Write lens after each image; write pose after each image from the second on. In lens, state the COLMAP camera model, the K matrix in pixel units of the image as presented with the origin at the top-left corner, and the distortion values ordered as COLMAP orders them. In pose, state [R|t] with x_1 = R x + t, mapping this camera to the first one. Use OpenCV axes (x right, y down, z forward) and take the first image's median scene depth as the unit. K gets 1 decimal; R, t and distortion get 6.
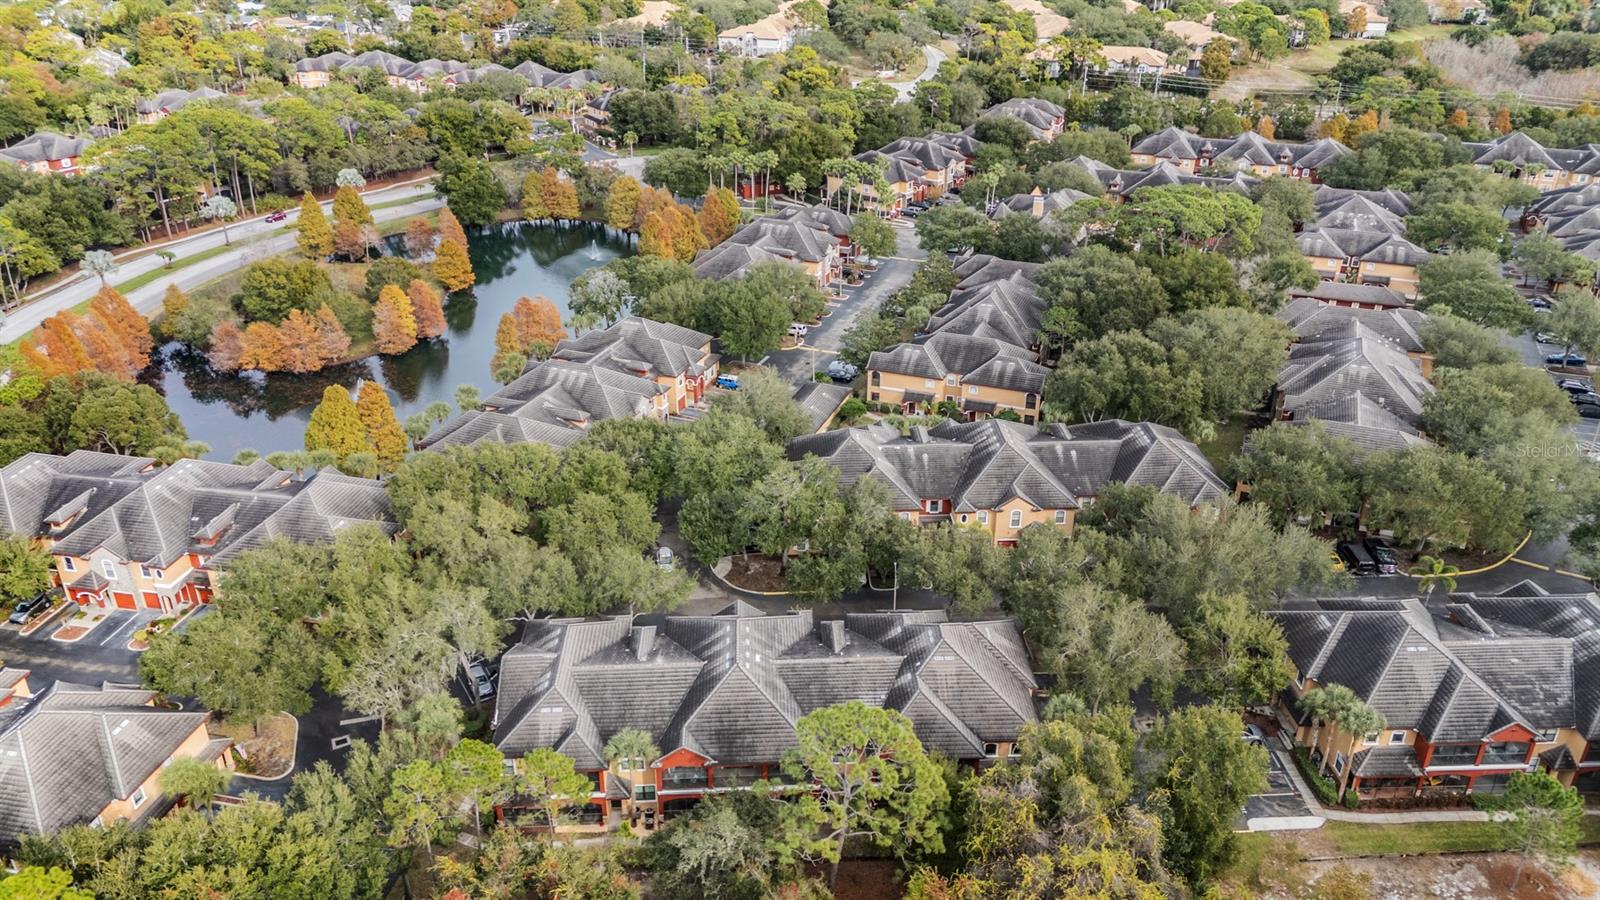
lens RADIAL K [[1180.7, 0, 796.4], [0, 1180.7, 445.5], [0, 0, 1]] dist [0.051346, -0.040008]
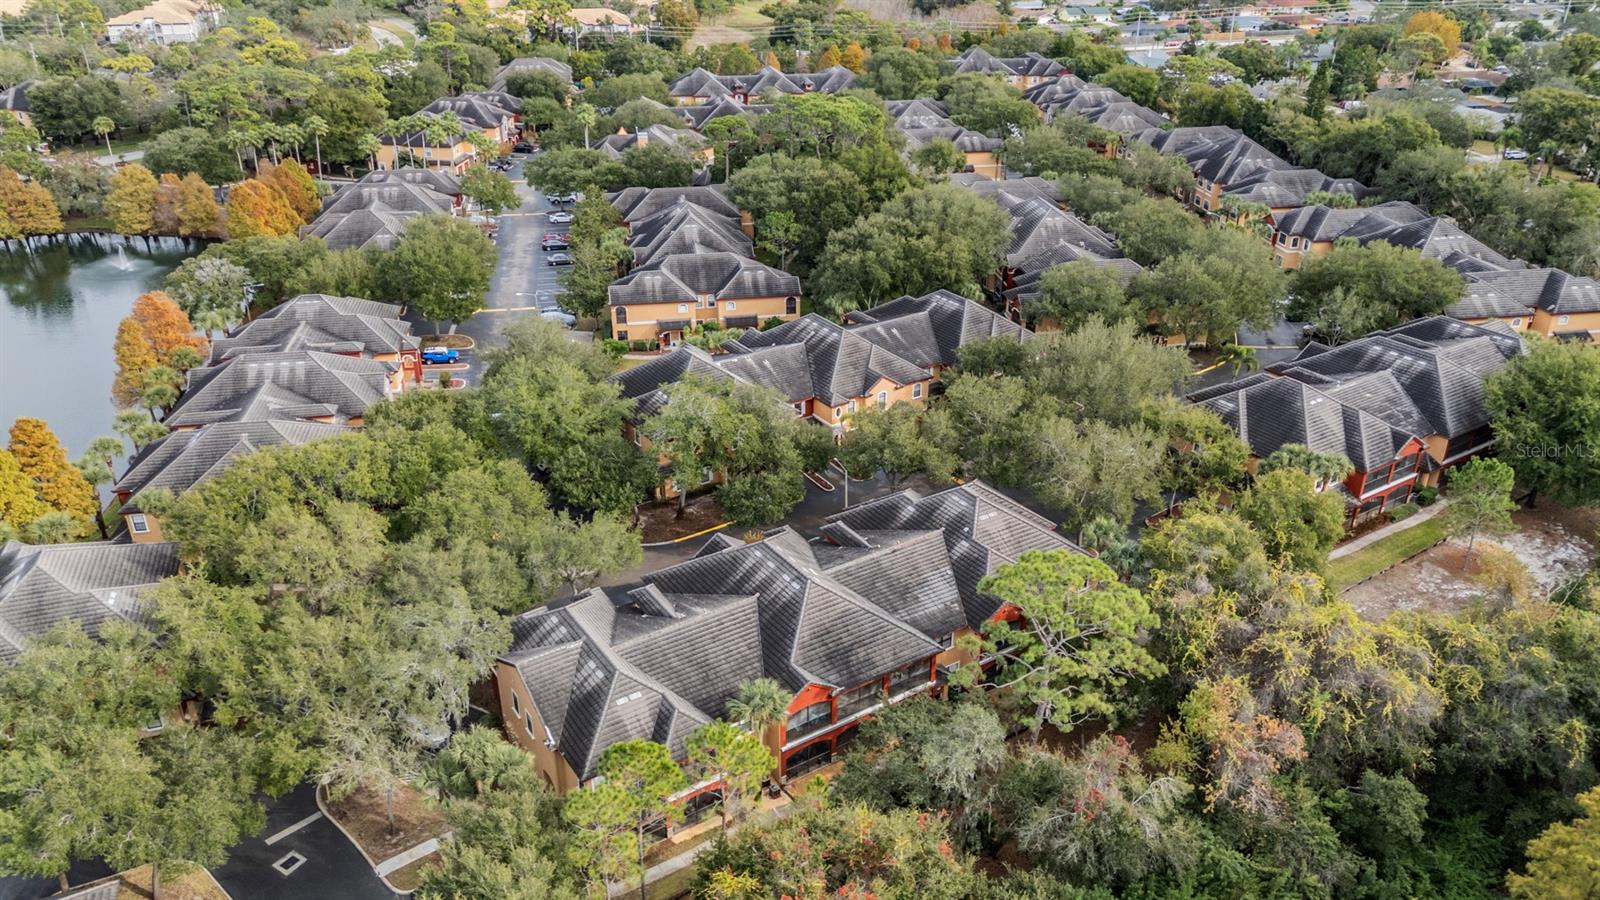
lens RADIAL K [[1180.7, 0, 809.3], [0, 1180.7, 456.5], [0, 0, 1]] dist [0.051346, -0.040008]
pose [[0.859415, -0.229857, 0.456696, -0.221731], [0.229343, 0.971649, 0.057455, 0.026156], [-0.456954, 0.055362, 0.887766, 0.126964]]
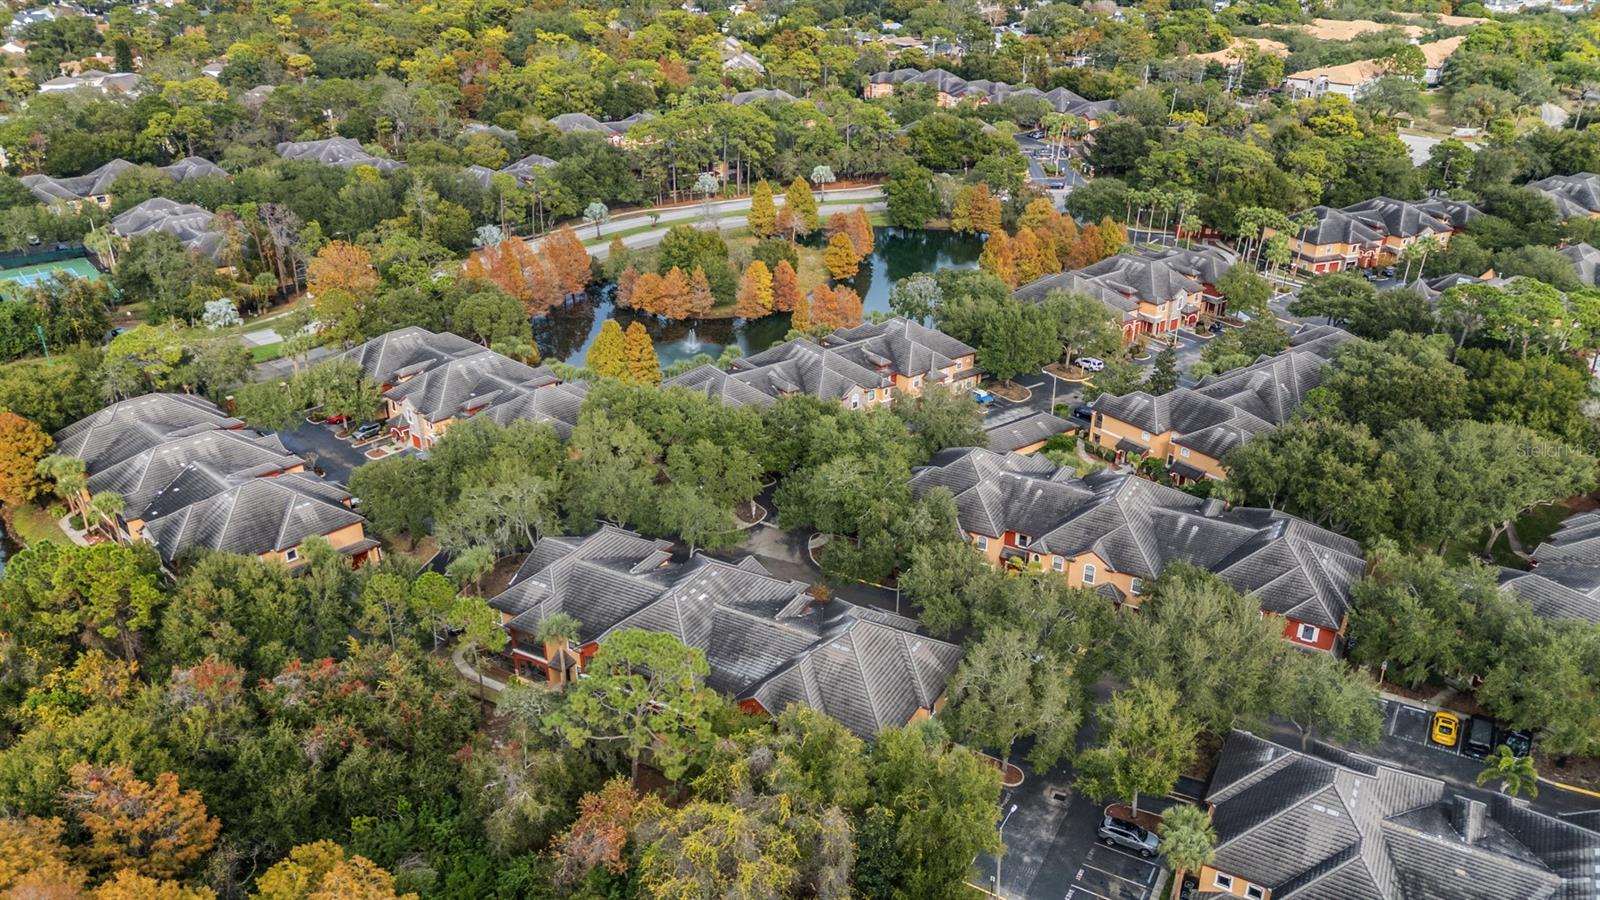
lens RADIAL K [[1180.7, 0, 792.8], [0, 1180.7, 454.2], [0, 0, 1]] dist [0.051346, -0.040008]
pose [[0.840756, 0.229533, -0.490351, 0.305303], [-0.238411, 0.970106, 0.045327, -0.012485], [0.486097, 0.078796, 0.870345, 0.031688]]
